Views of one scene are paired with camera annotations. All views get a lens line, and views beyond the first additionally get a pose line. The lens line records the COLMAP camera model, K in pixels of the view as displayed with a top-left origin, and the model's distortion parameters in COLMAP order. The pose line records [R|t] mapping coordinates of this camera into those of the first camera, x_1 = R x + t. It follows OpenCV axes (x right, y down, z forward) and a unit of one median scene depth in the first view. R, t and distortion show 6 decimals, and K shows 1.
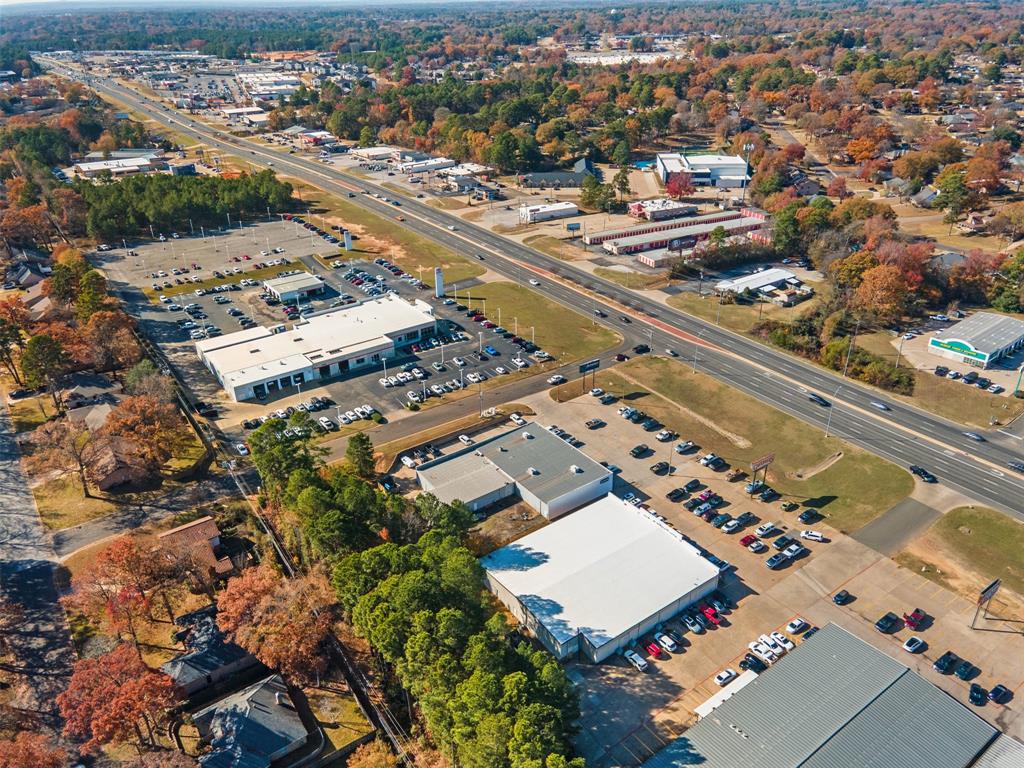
lens RADIAL K [[754.5, 0, 512.0], [0, 754.5, 384.0], [0, 0, 1]] dist [0.032142, 0.001751]
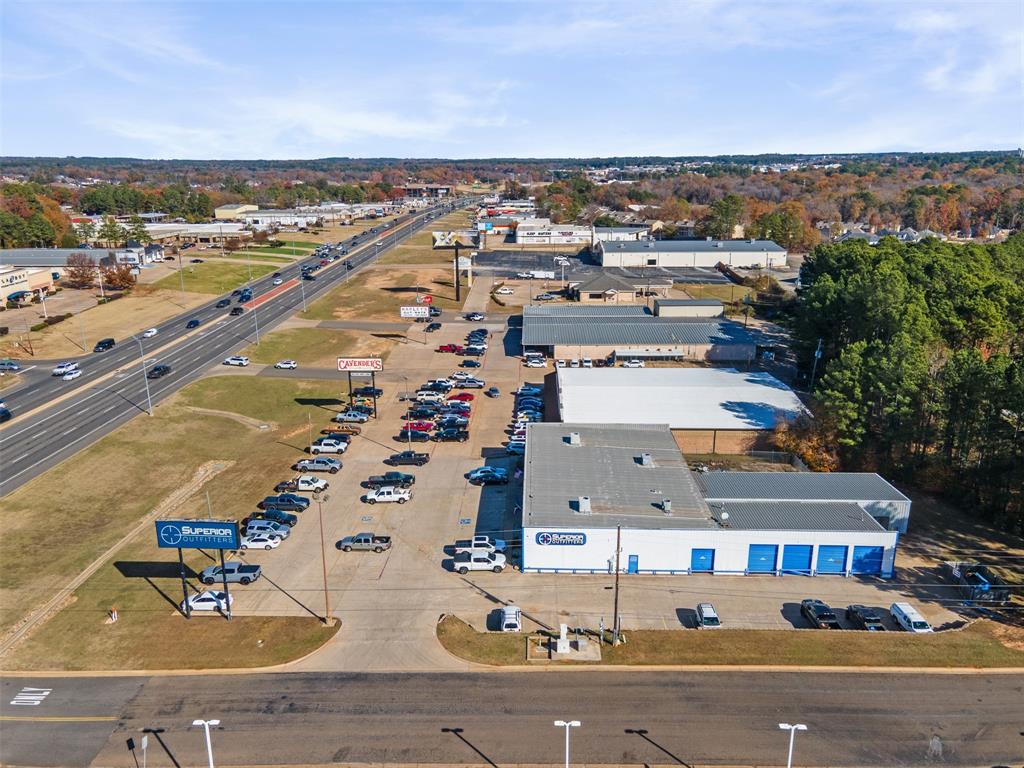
lens RADIAL K [[754.5, 0, 512.0], [0, 754.5, 384.0], [0, 0, 1]] dist [0.032142, 0.001751]
pose [[-0.792209, -0.153657, 0.590588, -0.164898], [0.297174, 0.748140, 0.593274, -0.213819], [-0.533003, 0.645504, -0.547021, 1.090676]]
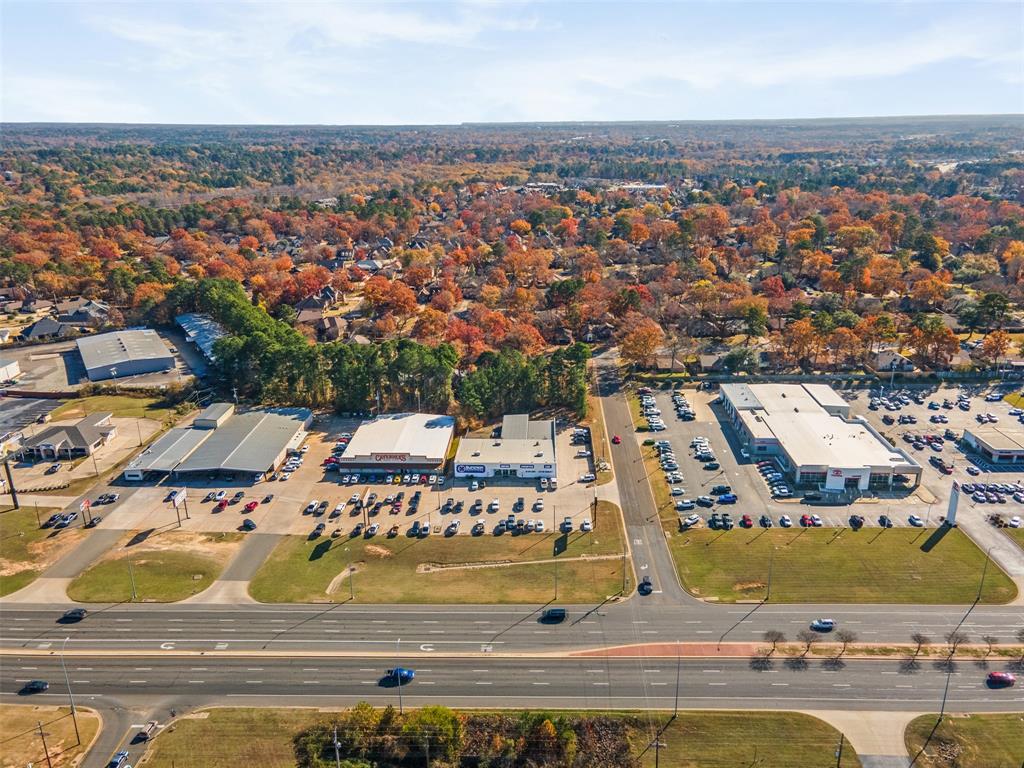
lens RADIAL K [[754.5, 0, 512.0], [0, 754.5, 384.0], [0, 0, 1]] dist [0.032142, 0.001751]
pose [[-0.616666, 0.283965, -0.734225, 0.810761], [-0.342029, 0.743401, 0.574779, -0.622617], [0.709041, 0.605573, -0.361306, 1.209721]]
